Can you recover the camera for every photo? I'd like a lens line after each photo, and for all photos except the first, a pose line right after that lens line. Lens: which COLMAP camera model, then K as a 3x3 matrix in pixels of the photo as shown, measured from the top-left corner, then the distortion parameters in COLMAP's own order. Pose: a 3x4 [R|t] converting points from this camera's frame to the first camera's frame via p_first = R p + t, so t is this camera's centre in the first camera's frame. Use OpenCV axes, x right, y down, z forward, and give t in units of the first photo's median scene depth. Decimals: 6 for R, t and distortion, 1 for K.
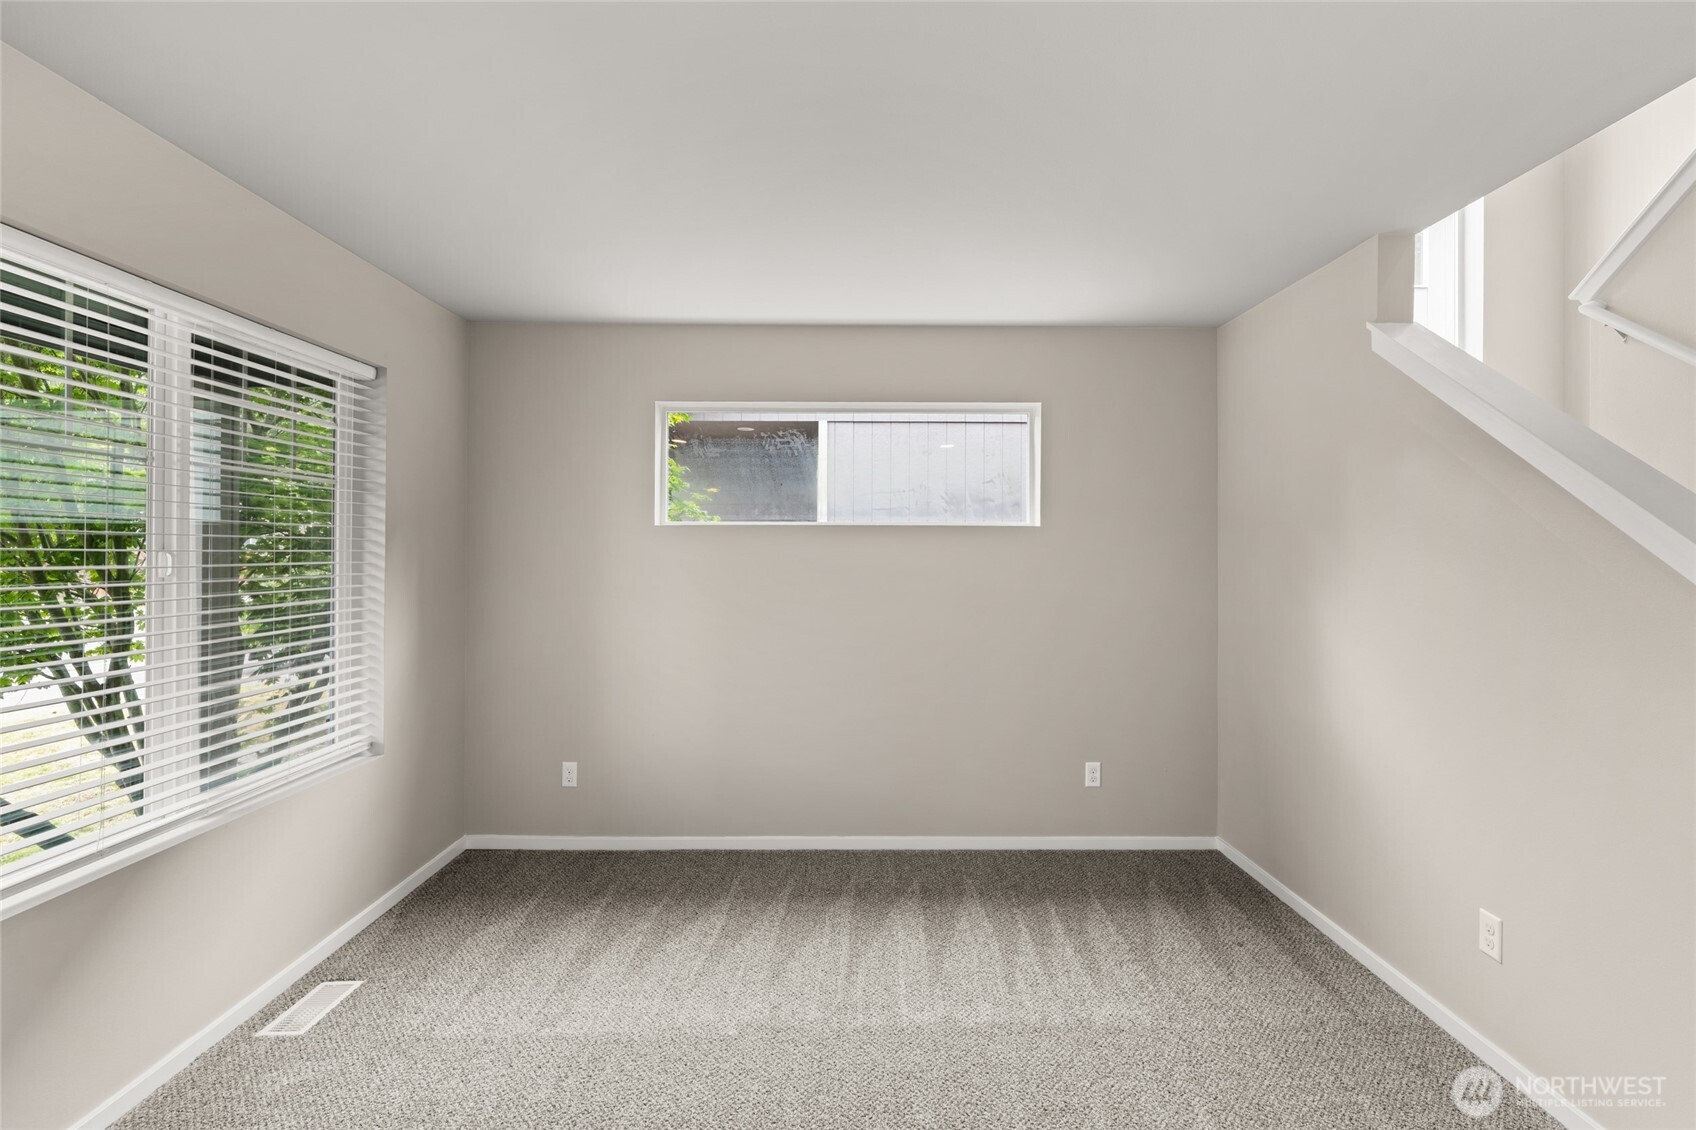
lens RADIAL K [[775.7, 0, 862.3], [0, 775.7, 560.3], [0, 0, 1]] dist [0.000337, 0.000431]
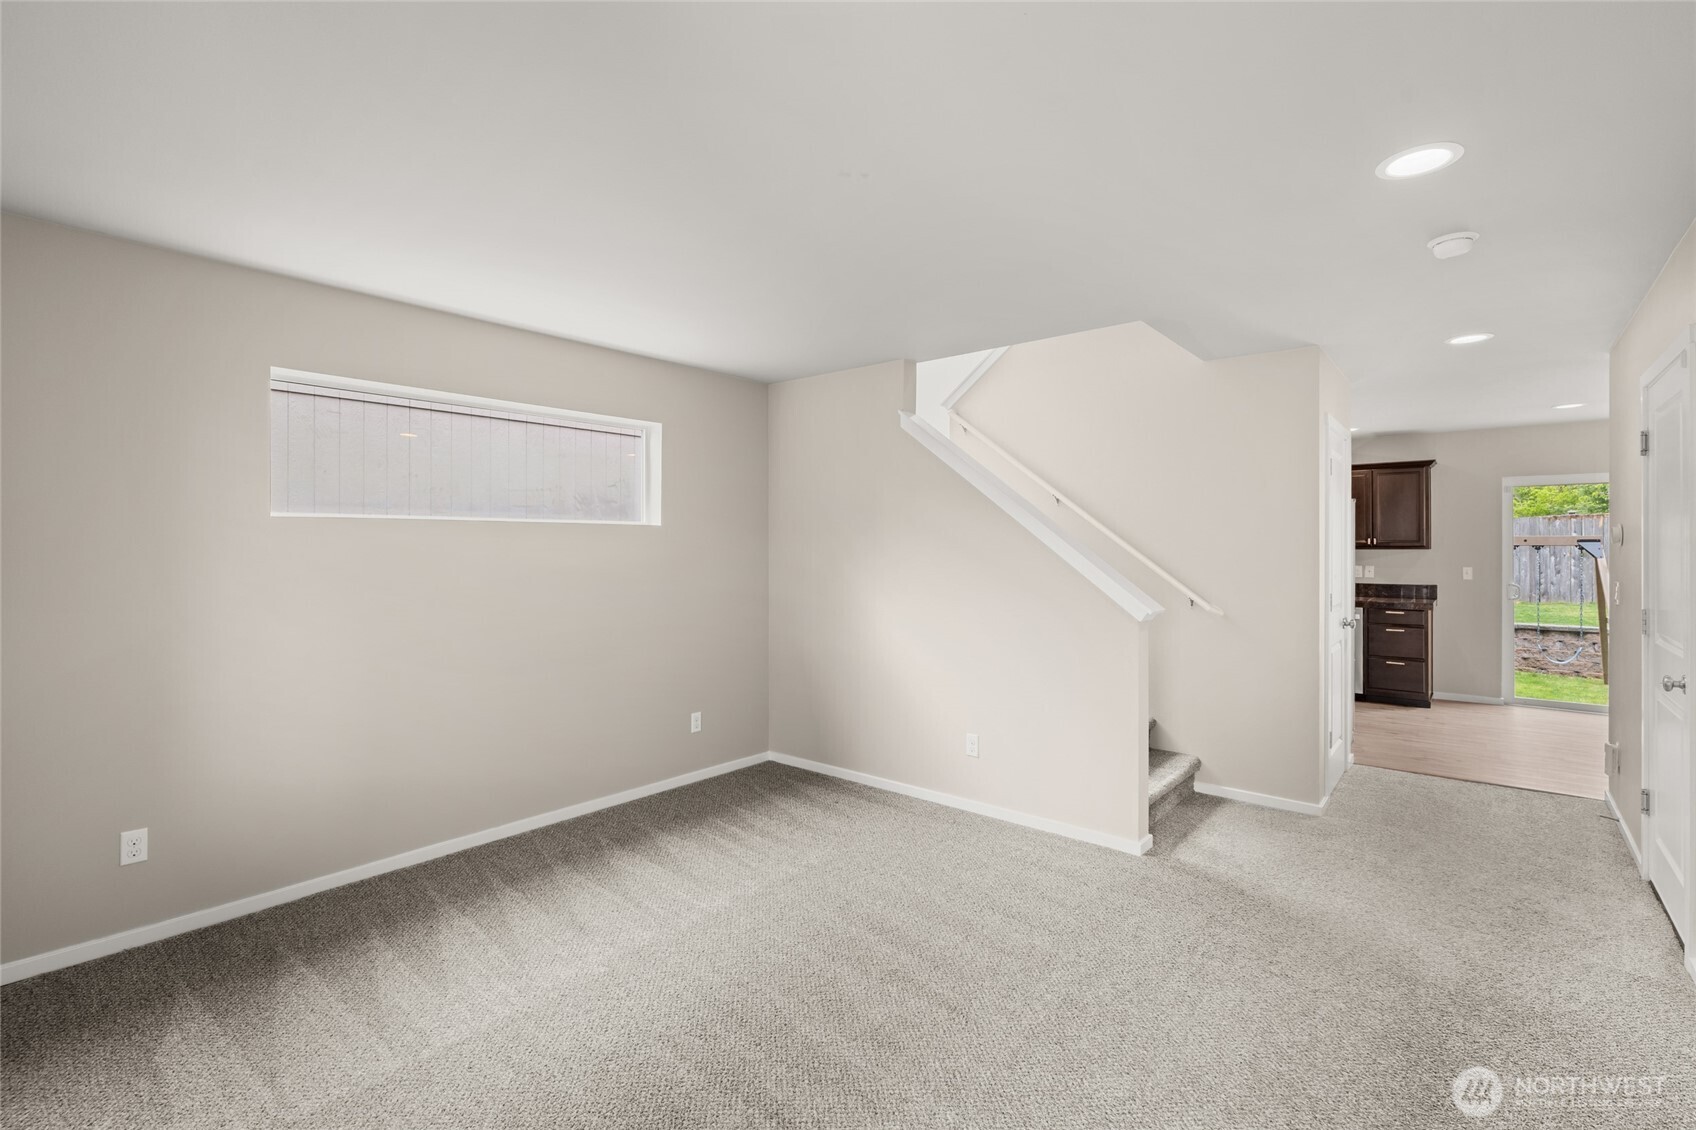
lens RADIAL K [[765.6, 0, 848.0], [0, 765.6, 565.0], [0, 0, 1]] dist [0.001547, 0.000379]
pose [[0.652849, -0.021267, 0.757189, -0.575636], [0.010875, 0.999766, 0.018704, -0.001798], [-0.757410, -0.003976, 0.652927, -0.003130]]
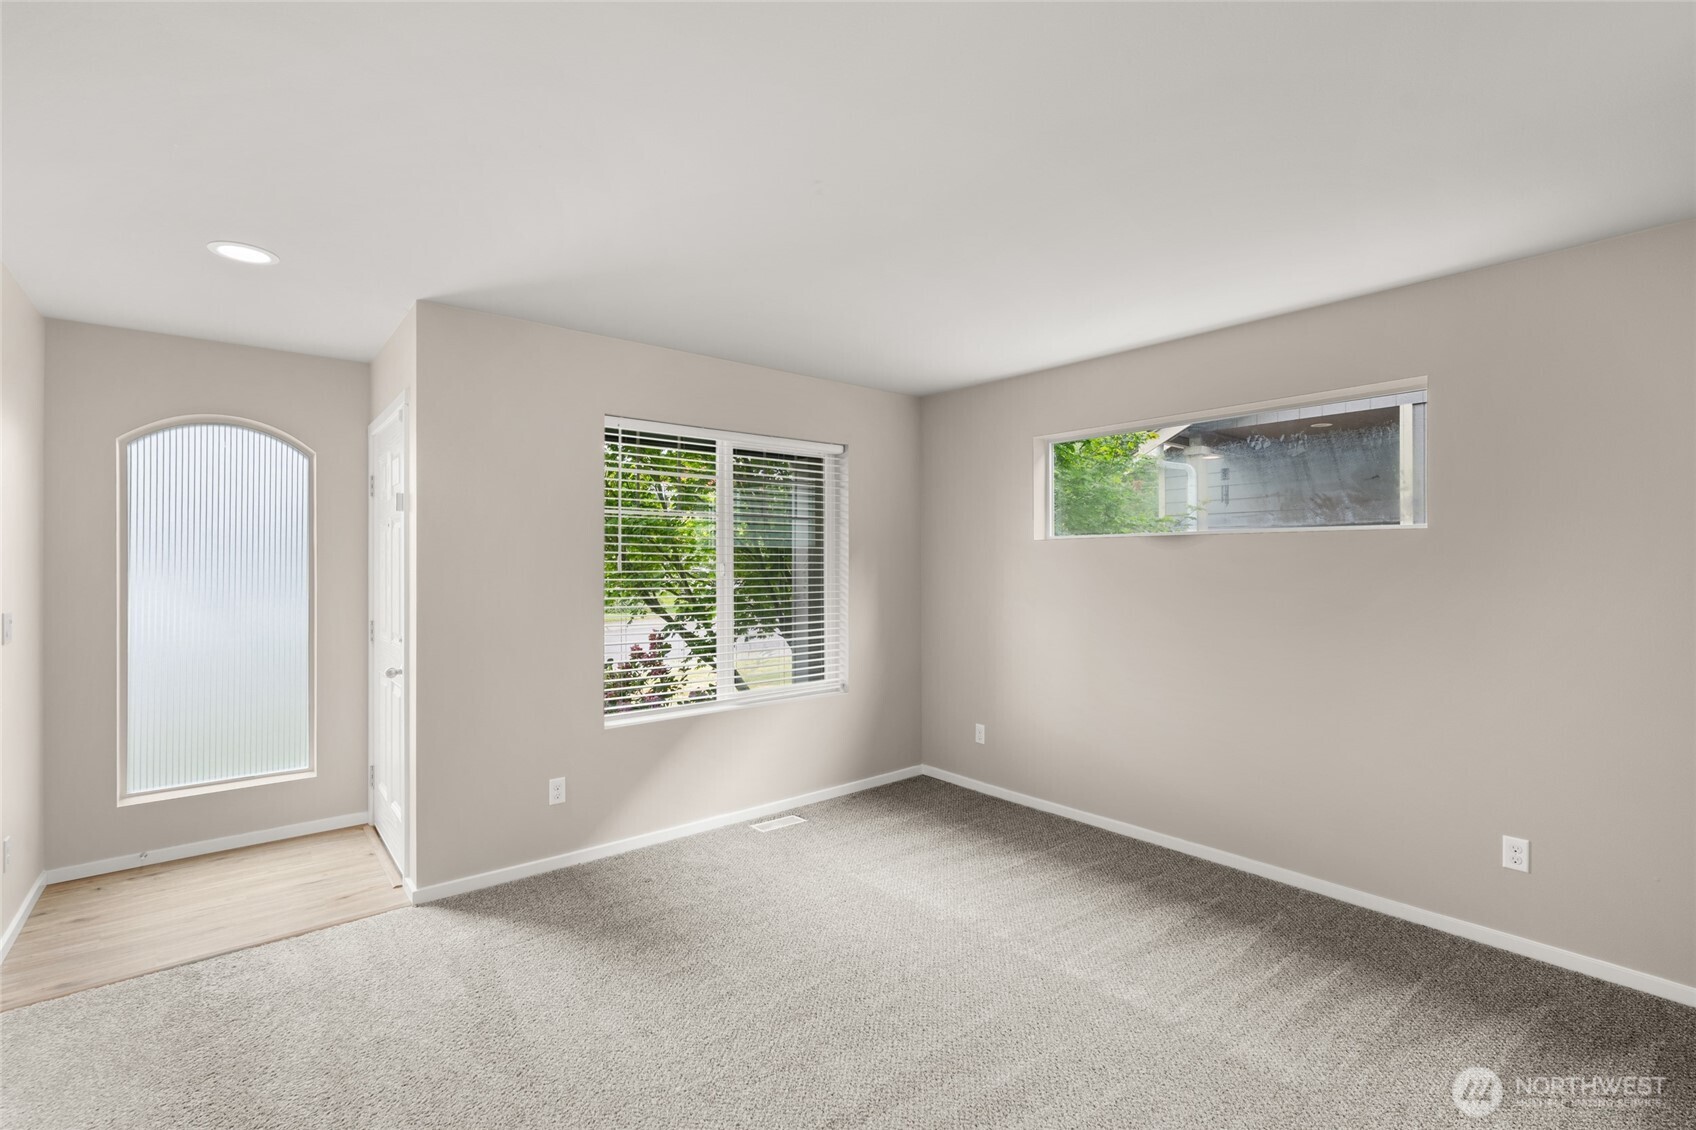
lens RADIAL K [[763.1, 0, 843.0], [0, 763.1, 557.2], [0, 0, 1]] dist [0.012431, -0.000592]
pose [[0.620923, -0.014484, -0.783738, 0.575958], [-0.002759, 0.999783, -0.020663, 0.010872], [0.783867, 0.014992, 0.620748, 0.031221]]
